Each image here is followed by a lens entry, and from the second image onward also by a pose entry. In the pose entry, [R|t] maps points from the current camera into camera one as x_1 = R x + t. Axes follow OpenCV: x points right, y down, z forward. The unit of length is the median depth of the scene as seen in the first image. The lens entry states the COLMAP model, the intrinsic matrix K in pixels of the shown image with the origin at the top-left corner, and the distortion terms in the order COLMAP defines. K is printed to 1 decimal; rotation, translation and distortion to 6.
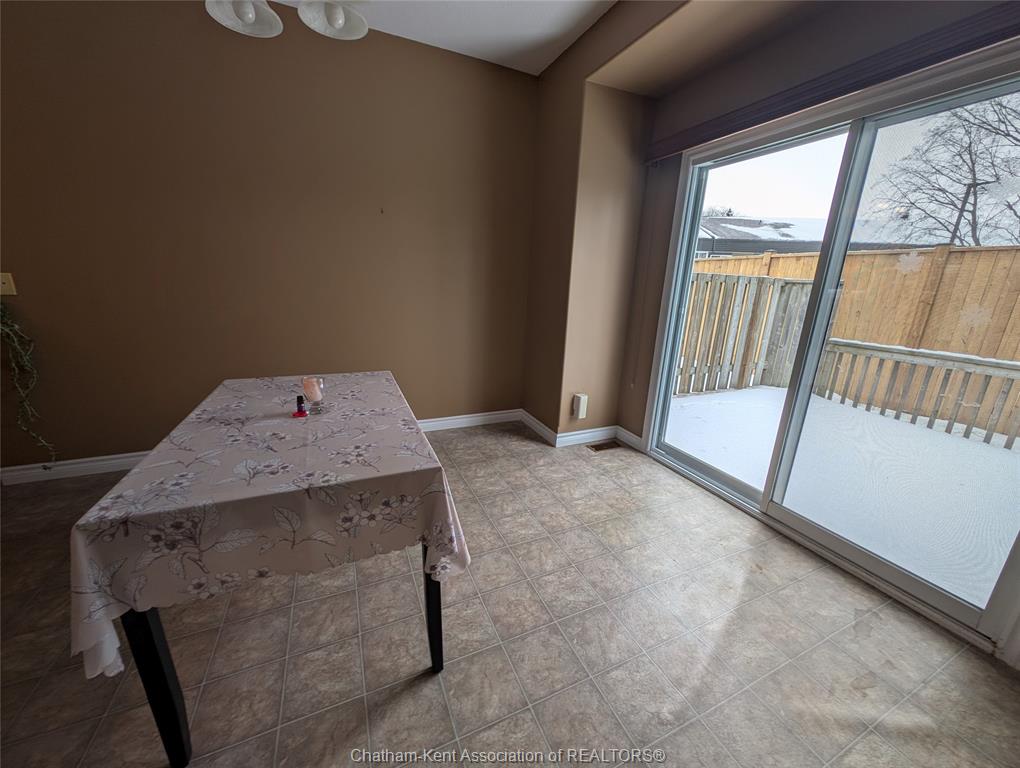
lens RADIAL K [[383.3, 0, 515.3], [0, 383.3, 386.2], [0, 0, 1]] dist [0.005834, -0.002166]
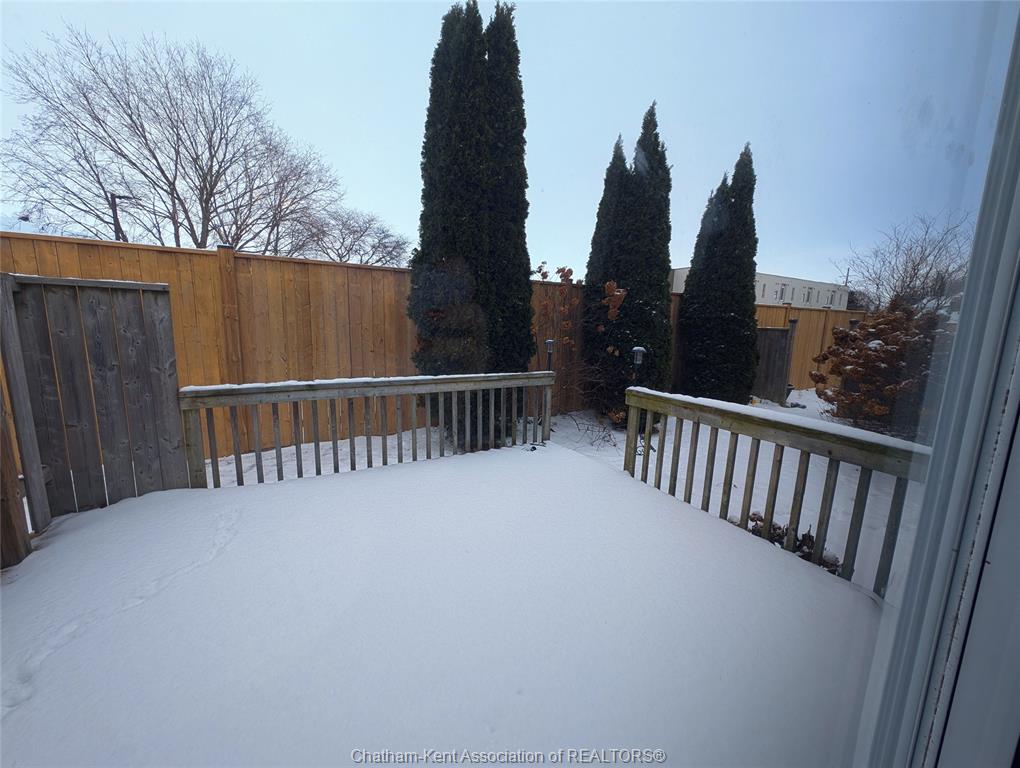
lens RADIAL K [[383.3, 0, 509.0], [0, 383.3, 381.2], [0, 0, 1]] dist [0.005834, -0.002166]
pose [[-0.068412, -0.195180, 0.978379, 0.251653], [0.236587, 0.949528, 0.205968, -0.140422], [-0.969199, 0.245562, -0.018782, 0.564342]]
